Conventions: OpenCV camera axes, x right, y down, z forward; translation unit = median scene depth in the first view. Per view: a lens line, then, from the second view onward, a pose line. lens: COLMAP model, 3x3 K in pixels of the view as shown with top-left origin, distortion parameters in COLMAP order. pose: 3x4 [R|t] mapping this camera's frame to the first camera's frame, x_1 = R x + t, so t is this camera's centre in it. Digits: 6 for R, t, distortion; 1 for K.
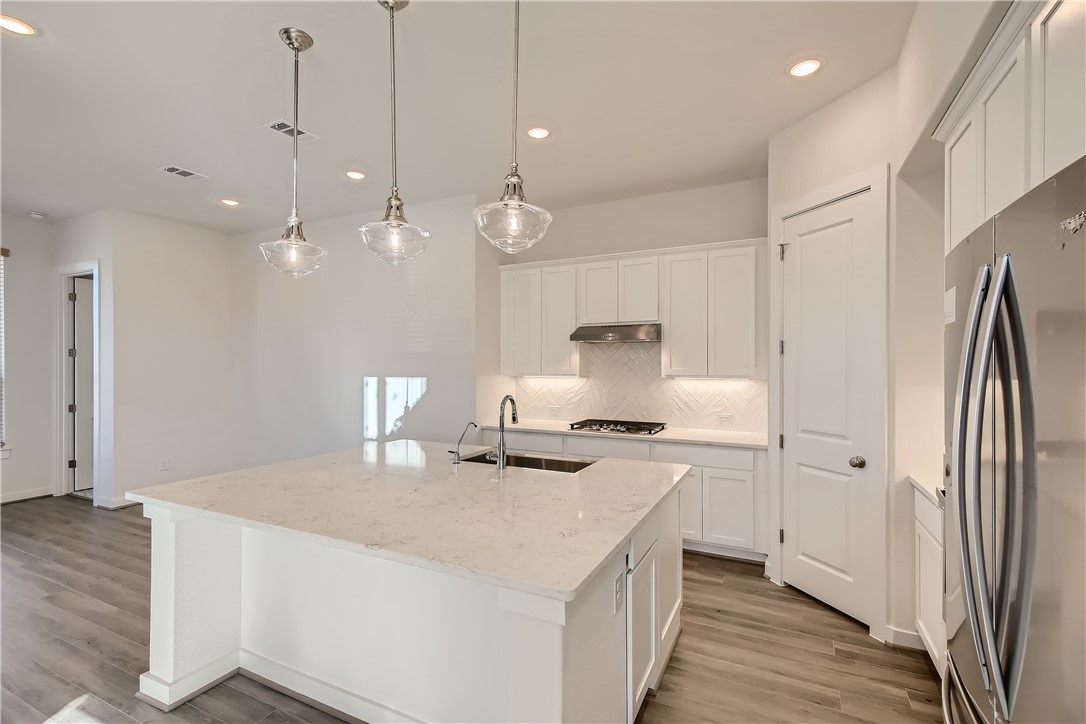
lens RADIAL K [[501.8, 0, 545.4], [0, 501.8, 362.3], [0, 0, 1]] dist [0.009590, -0.001594]
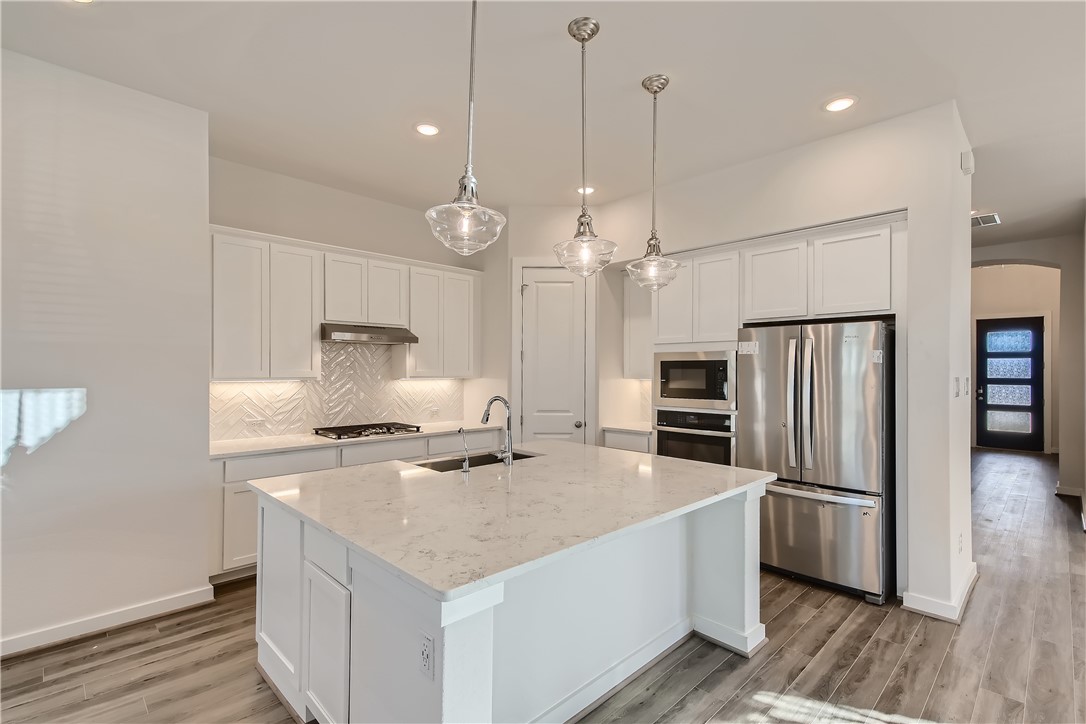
lens RADIAL K [[501.8, 0, 543.2], [0, 501.8, 366.7], [0, 0, 1]] dist [0.009590, -0.001594]
pose [[0.329847, 0.001949, 0.944032, -0.656621], [-0.007376, 0.999973, 0.000513, 0.001749], [-0.944006, -0.007132, 0.329852, 0.354344]]
